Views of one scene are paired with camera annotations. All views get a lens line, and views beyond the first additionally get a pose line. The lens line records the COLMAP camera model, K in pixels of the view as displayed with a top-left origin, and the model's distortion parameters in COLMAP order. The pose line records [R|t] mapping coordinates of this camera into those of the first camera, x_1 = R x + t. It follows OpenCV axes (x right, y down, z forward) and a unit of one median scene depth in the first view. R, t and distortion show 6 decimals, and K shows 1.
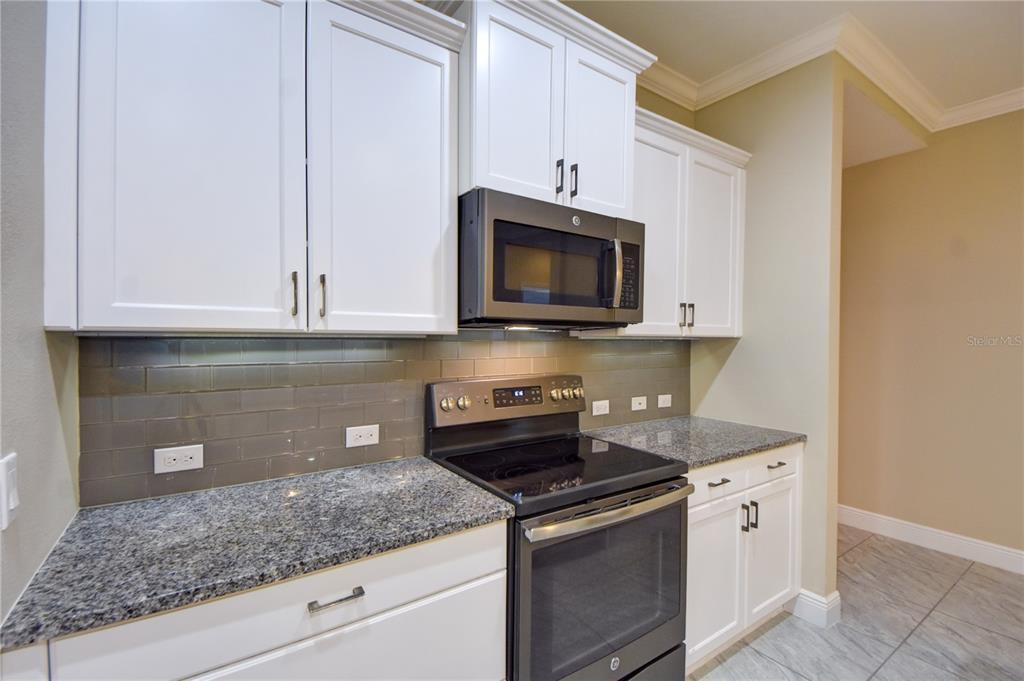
lens RADIAL K [[455.2, 0, 512.0], [0, 455.2, 340.5], [0, 0, 1]] dist [0.051375, -0.033324]
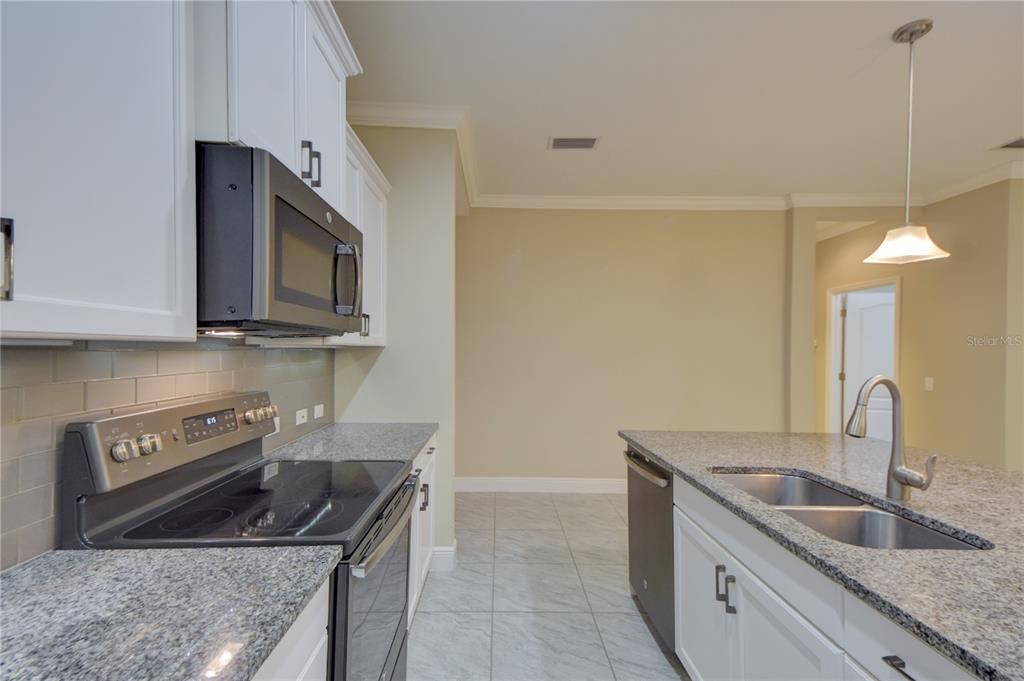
lens RADIAL K [[450.5, 0, 505.1], [0, 450.5, 345.4], [0, 0, 1]] dist [0.087613, -0.032460]
pose [[0.554120, 0.008772, 0.832391, -0.399482], [-0.004778, 0.999962, -0.007357, -0.004342], [-0.832423, 0.000100, 0.554140, 0.200446]]
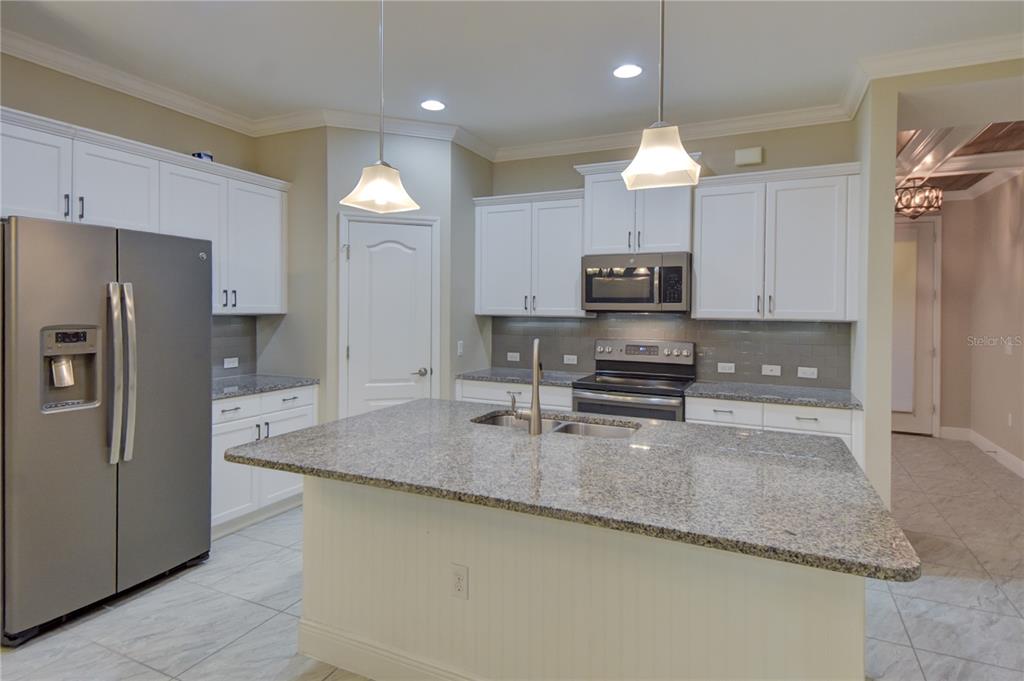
lens RADIAL K [[558.2, 0, 495.0], [0, 558.2, 312.8], [0, 0, 1]] dist [0.044980, -0.000602]
pose [[0.481678, 0.002324, -0.876345, 1.928972], [-0.012969, 0.999906, -0.004477, -0.013046], [0.876252, 0.013521, 0.481663, -0.691103]]
